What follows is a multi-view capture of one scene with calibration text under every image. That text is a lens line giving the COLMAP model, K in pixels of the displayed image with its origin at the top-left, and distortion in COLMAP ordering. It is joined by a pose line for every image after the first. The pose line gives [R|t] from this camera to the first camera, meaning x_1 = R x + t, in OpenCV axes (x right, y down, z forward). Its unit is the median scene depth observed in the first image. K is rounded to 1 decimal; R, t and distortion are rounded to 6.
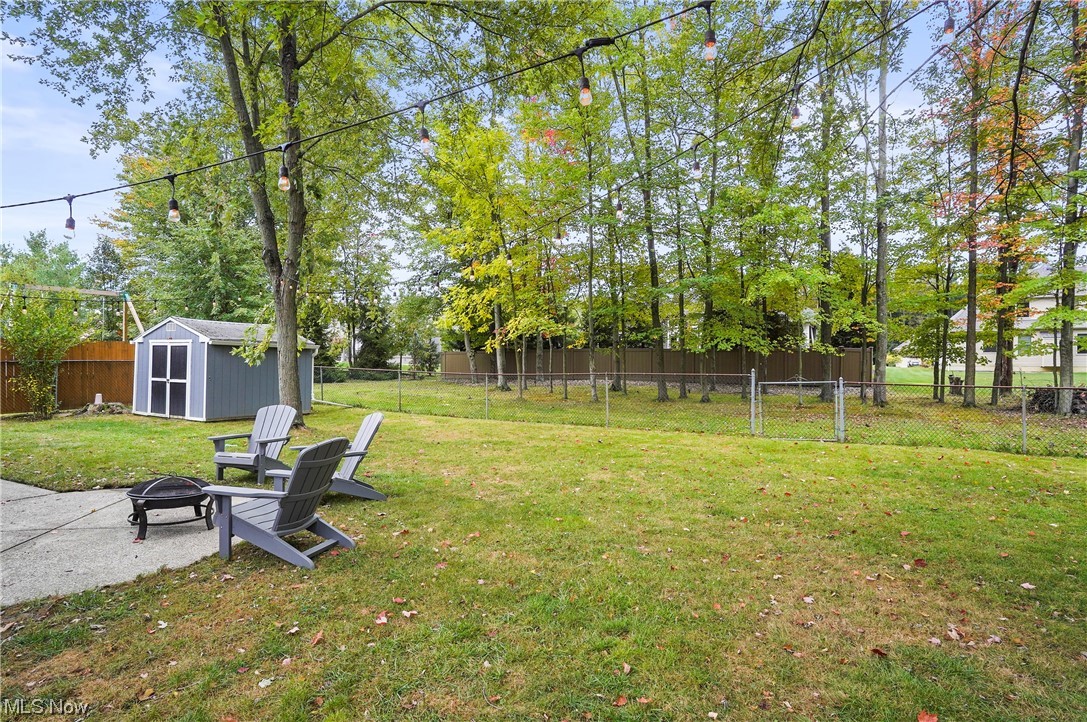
lens RADIAL K [[587.2, 0, 546.3], [0, 587.2, 359.4], [0, 0, 1]] dist [-0.064784, 0.029406]
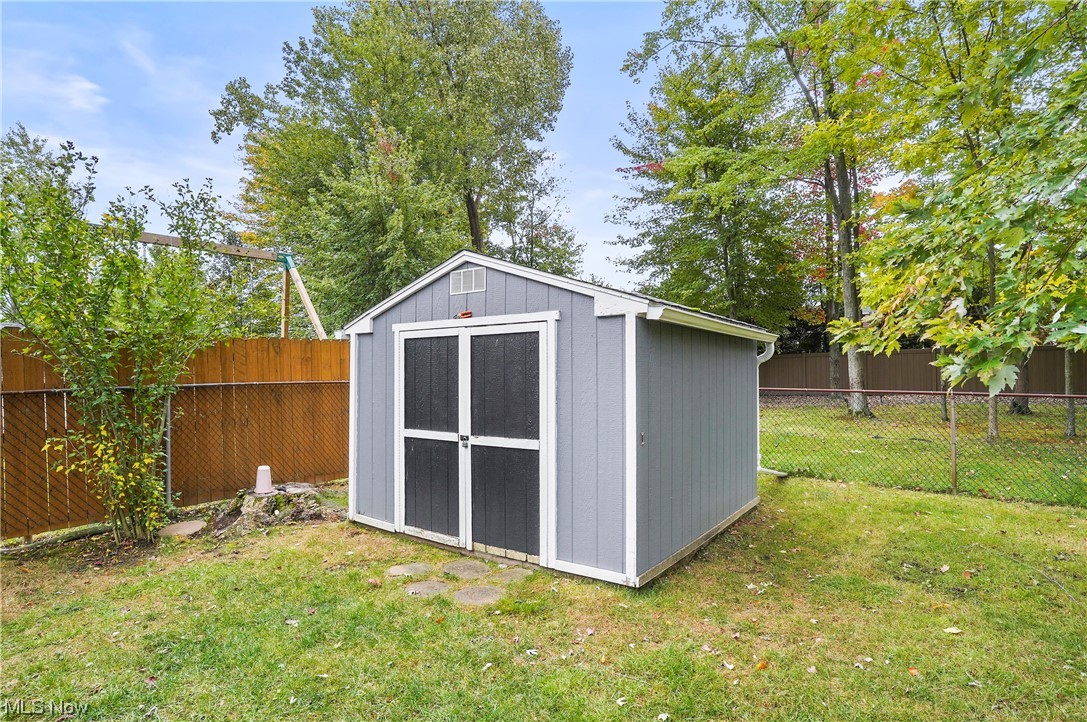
lens RADIAL K [[587.2, 0, 540.0], [0, 587.2, 371.1], [0, 0, 1]] dist [-0.064784, 0.029406]
pose [[0.987702, -0.023053, -0.154640, -0.545599], [0.022785, 0.999734, -0.003509, -0.000934], [0.154680, -0.000057, 0.987965, 0.648236]]
